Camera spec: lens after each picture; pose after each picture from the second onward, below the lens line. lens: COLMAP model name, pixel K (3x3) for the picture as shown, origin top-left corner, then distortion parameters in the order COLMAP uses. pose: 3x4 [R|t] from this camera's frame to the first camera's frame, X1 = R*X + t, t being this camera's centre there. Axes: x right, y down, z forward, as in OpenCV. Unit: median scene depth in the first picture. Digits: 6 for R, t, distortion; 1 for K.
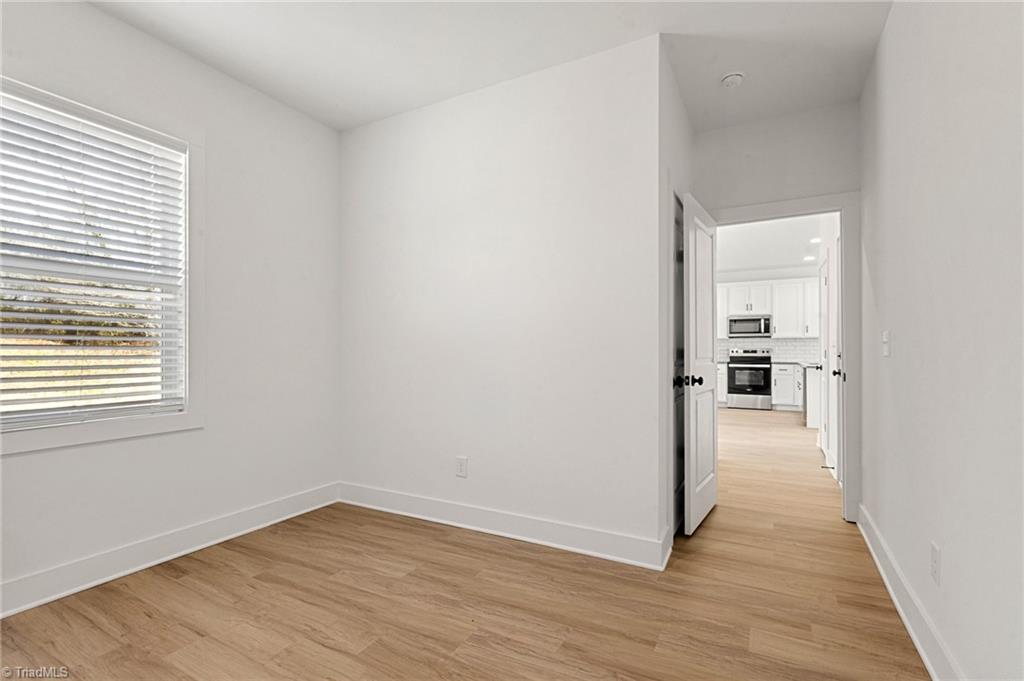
lens RADIAL K [[466.5, 0, 511.4], [0, 466.5, 348.0], [0, 0, 1]] dist [0.000848, 0.001772]
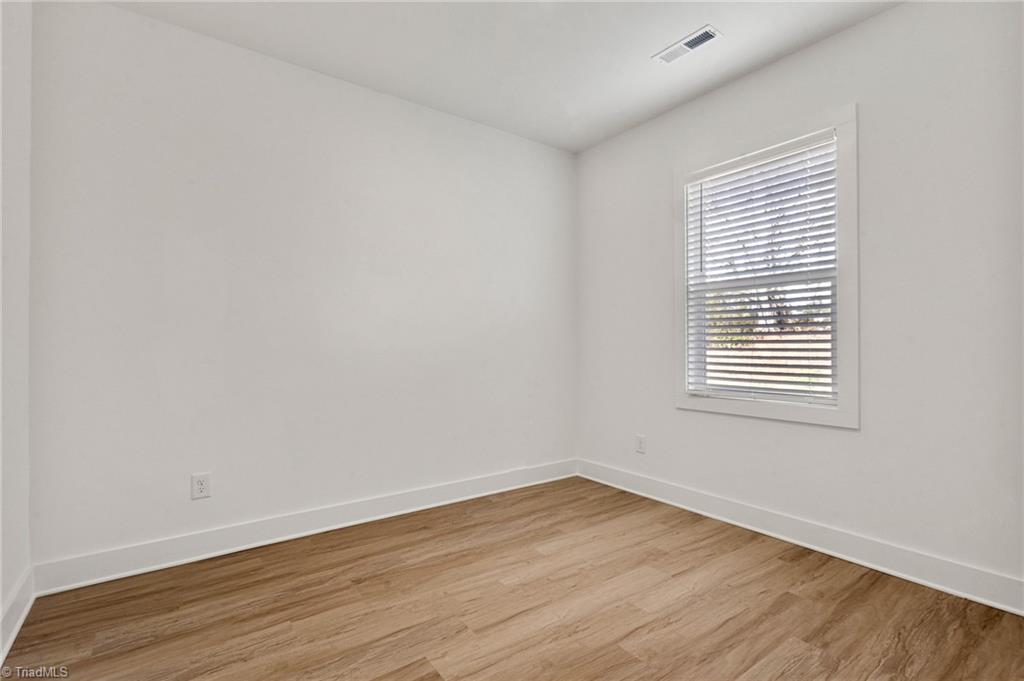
lens RADIAL K [[466.5, 0, 510.2], [0, 466.5, 339.6], [0, 0, 1]] dist [0.000848, 0.001772]
pose [[-0.421331, -0.009953, -0.906852, 0.505828], [0.009701, 0.999833, -0.015481, 0.006178], [0.906855, -0.015320, -0.421164, 0.895279]]
